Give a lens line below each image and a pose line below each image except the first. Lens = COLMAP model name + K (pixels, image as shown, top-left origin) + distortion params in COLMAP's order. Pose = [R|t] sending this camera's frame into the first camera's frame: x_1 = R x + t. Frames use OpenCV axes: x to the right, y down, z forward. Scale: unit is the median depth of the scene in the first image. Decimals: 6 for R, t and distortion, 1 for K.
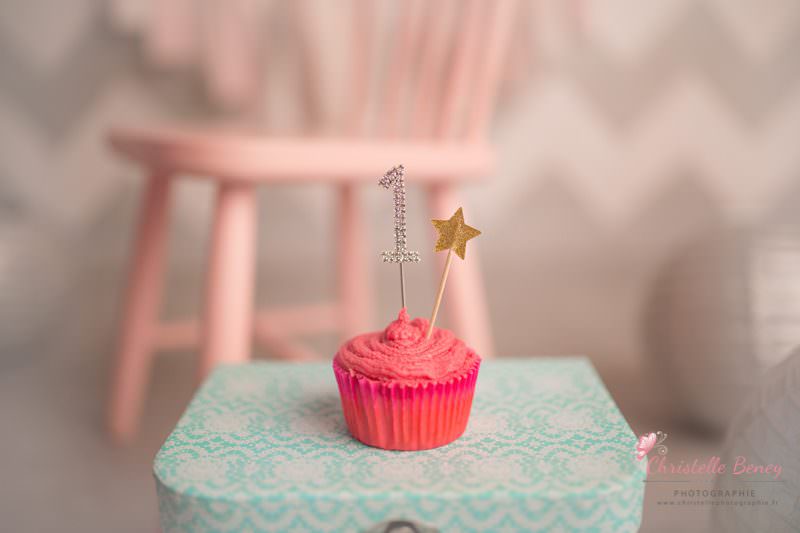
lens RADIAL K [[742.8, 0, 400.0], [0, 742.8, 266.5], [0, 0, 1]] dist [-0.068067, 0.002681]
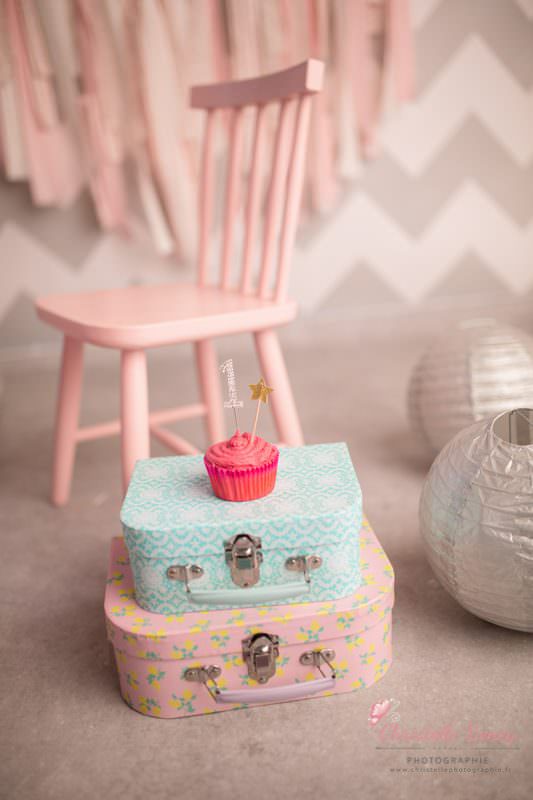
lens RADIAL K [[742.8, 0, 266.5], [0, 742.8, 400.0], [0, 0, 1]] dist [-0.068067, 0.002681]
pose [[0.997309, -0.072668, 0.009716, 0.070885], [0.070913, 0.989776, 0.123753, -0.270785], [-0.018610, -0.122731, 0.992266, -0.975703]]
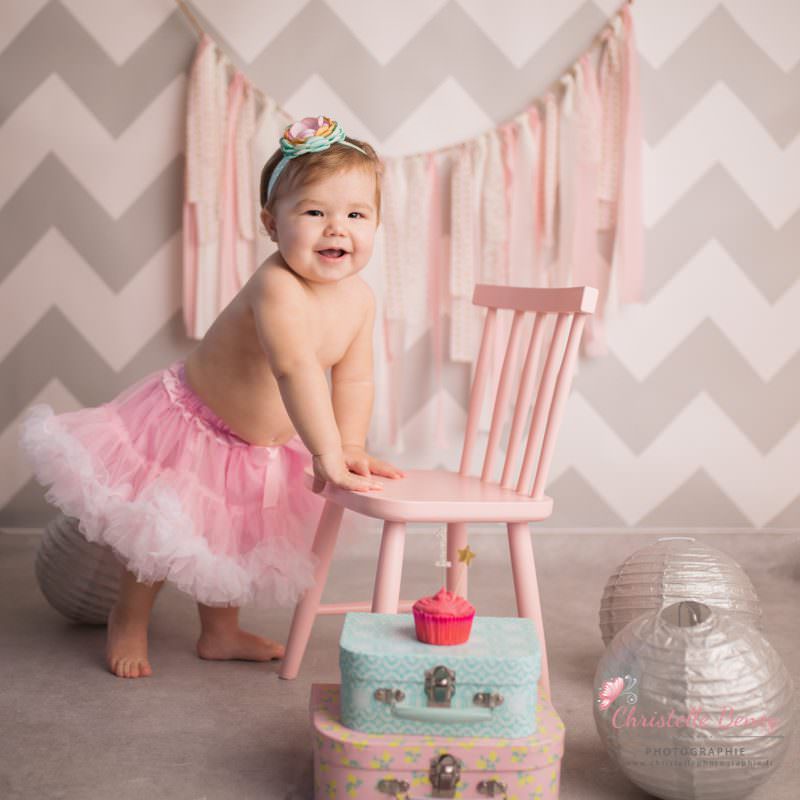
lens RADIAL K [[1276.4, 0, 400.0], [0, 1276.4, 400.0], [0, 0, 1]] dist [0.013166, 0.134184]
pose [[0.999151, 0.040734, -0.006163, -0.138754], [-0.041169, 0.992771, -0.112738, -0.070177], [0.001526, 0.112896, 0.993606, -3.241519]]
